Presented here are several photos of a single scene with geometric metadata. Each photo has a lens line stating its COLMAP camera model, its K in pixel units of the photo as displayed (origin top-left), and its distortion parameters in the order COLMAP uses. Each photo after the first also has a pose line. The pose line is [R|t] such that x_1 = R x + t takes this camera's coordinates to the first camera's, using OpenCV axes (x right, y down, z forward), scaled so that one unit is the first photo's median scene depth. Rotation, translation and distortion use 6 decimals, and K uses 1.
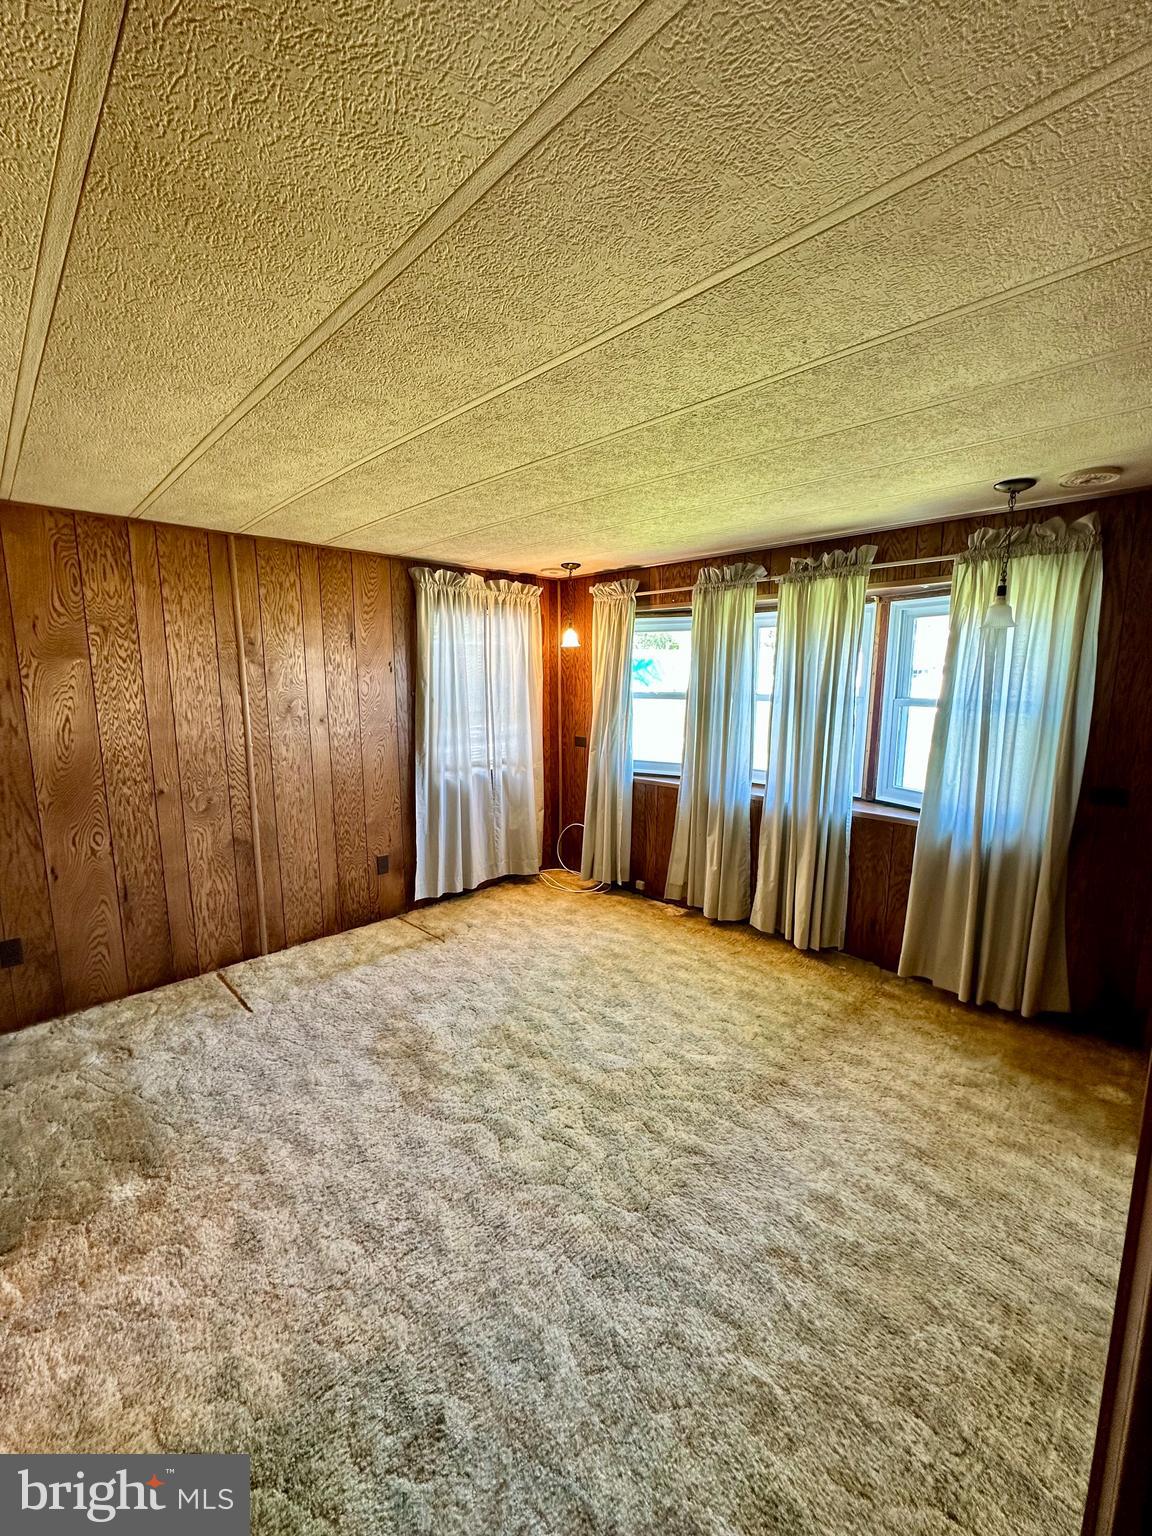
lens RADIAL K [[613.9, 0, 576.0], [0, 613.9, 768.0], [0, 0, 1]] dist [-0.001037, 0.000251]
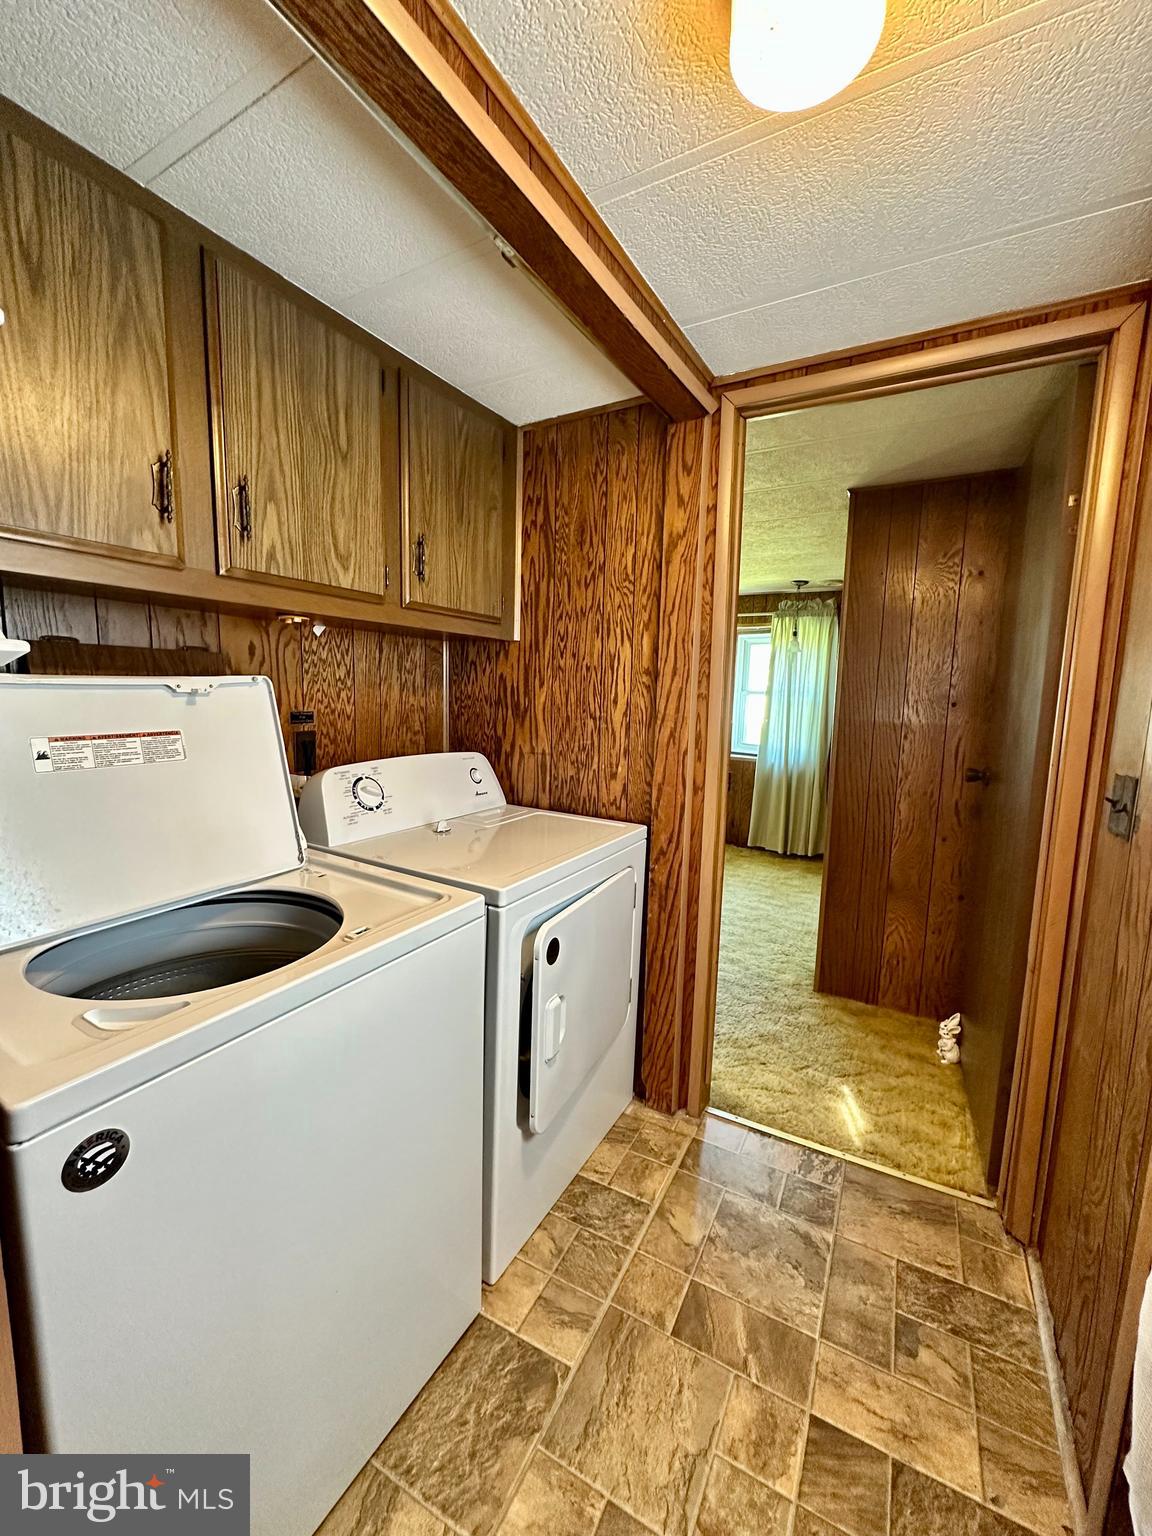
lens RADIAL K [[613.9, 0, 576.0], [0, 613.9, 768.0], [0, 0, 1]] dist [-0.001037, 0.000251]
pose [[0.965578, -0.008168, 0.259986, -0.456553], [0.013447, 0.999738, -0.018532, 0.155946], [-0.259767, 0.021390, 0.965434, -0.647807]]
